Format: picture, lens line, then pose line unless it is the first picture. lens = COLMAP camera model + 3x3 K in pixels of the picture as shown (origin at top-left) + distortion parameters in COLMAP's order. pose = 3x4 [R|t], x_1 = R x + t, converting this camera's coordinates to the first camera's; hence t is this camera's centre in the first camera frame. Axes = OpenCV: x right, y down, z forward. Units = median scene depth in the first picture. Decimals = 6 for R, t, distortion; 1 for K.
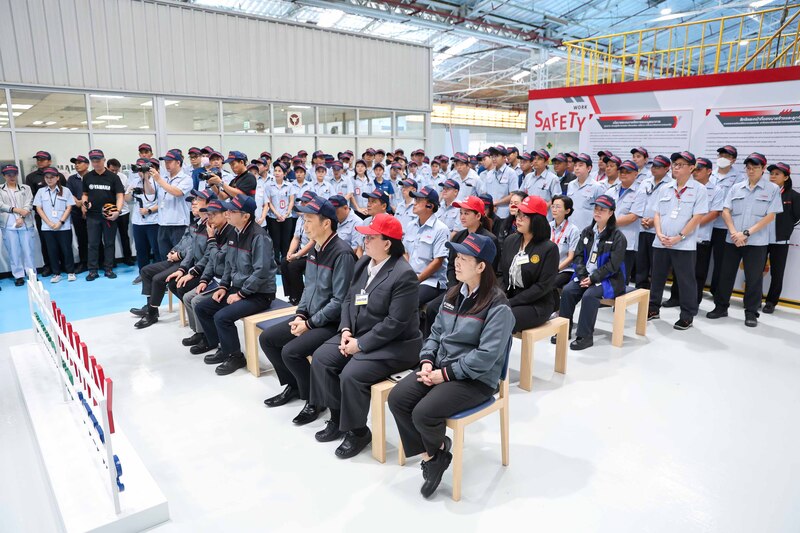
lens RADIAL K [[540.3, 0, 399.6], [0, 540.3, 264.6], [0, 0, 1]] dist [-0.005031, -0.001043]
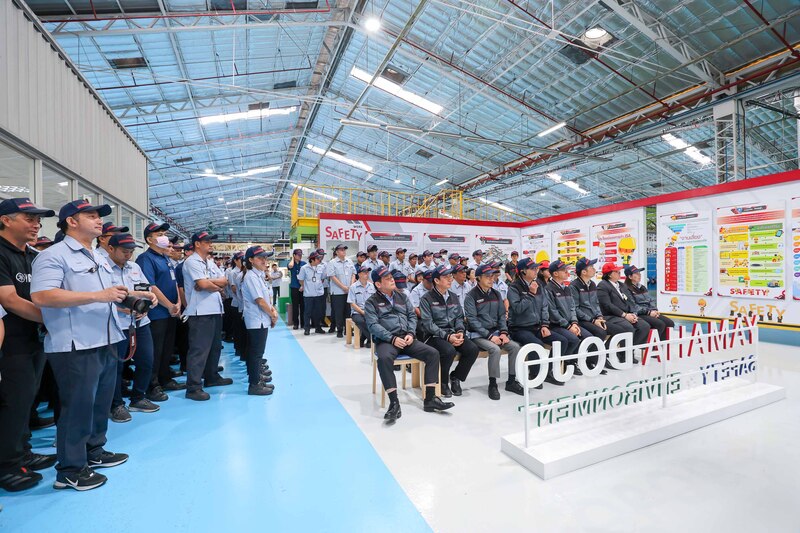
lens RADIAL K [[371.8, 0, 399.7], [0, 371.8, 268.5], [0, 0, 1]] dist [-0.001174, -0.000152]
pose [[0.298070, 0.001052, 0.954543, -0.735631], [0.221195, 0.972704, -0.070143, -0.056249], [-0.928562, 0.232047, 0.289701, 0.581348]]
